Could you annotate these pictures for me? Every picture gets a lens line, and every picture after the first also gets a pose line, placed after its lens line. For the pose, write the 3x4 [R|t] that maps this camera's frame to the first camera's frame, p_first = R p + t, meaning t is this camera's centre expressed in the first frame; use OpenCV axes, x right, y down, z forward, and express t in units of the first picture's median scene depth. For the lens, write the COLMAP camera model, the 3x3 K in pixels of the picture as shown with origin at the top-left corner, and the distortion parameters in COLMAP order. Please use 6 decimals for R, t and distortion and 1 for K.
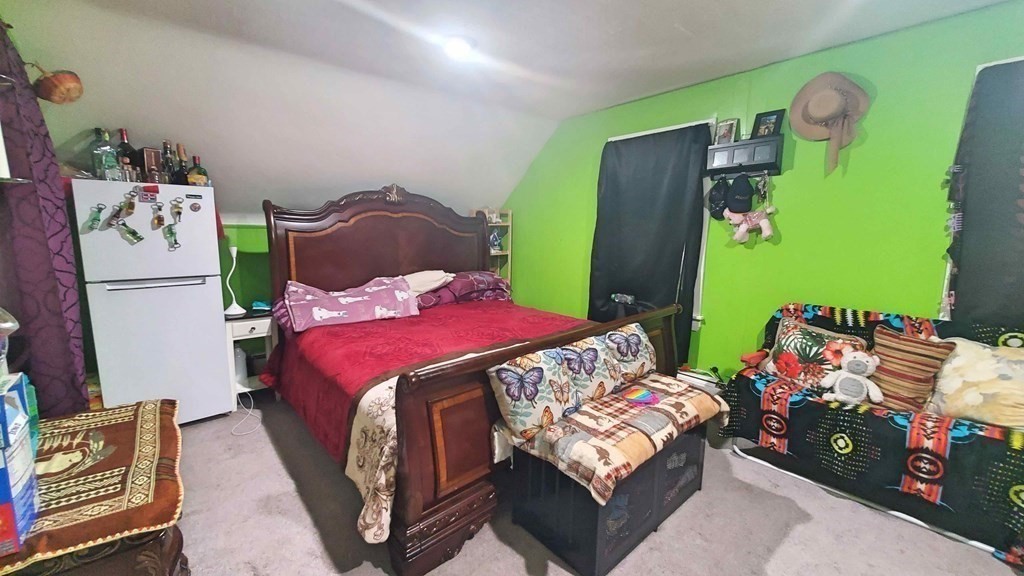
lens RADIAL K [[408.5, 0, 510.3], [0, 408.5, 287.8], [0, 0, 1]] dist [-0.001995, -0.000564]
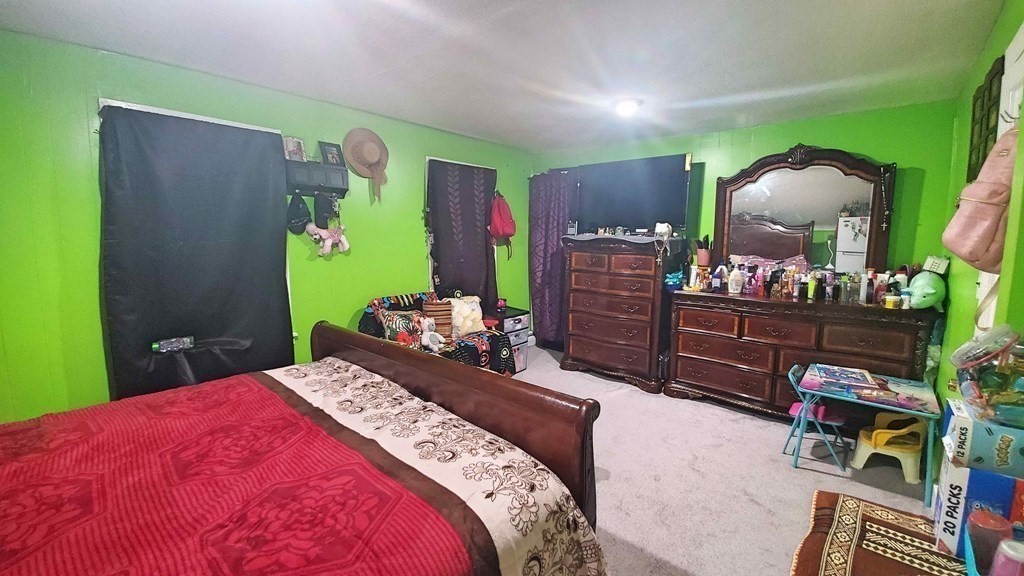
lens RADIAL K [[408.5, 0, 510.3], [0, 408.5, 287.8], [0, 0, 1]] dist [-0.001995, -0.000564]
pose [[-0.129638, -0.130616, 0.982921, -0.706047], [0.132048, 0.980182, 0.147668, -0.144323], [-0.982729, 0.148936, -0.109822, 0.760797]]
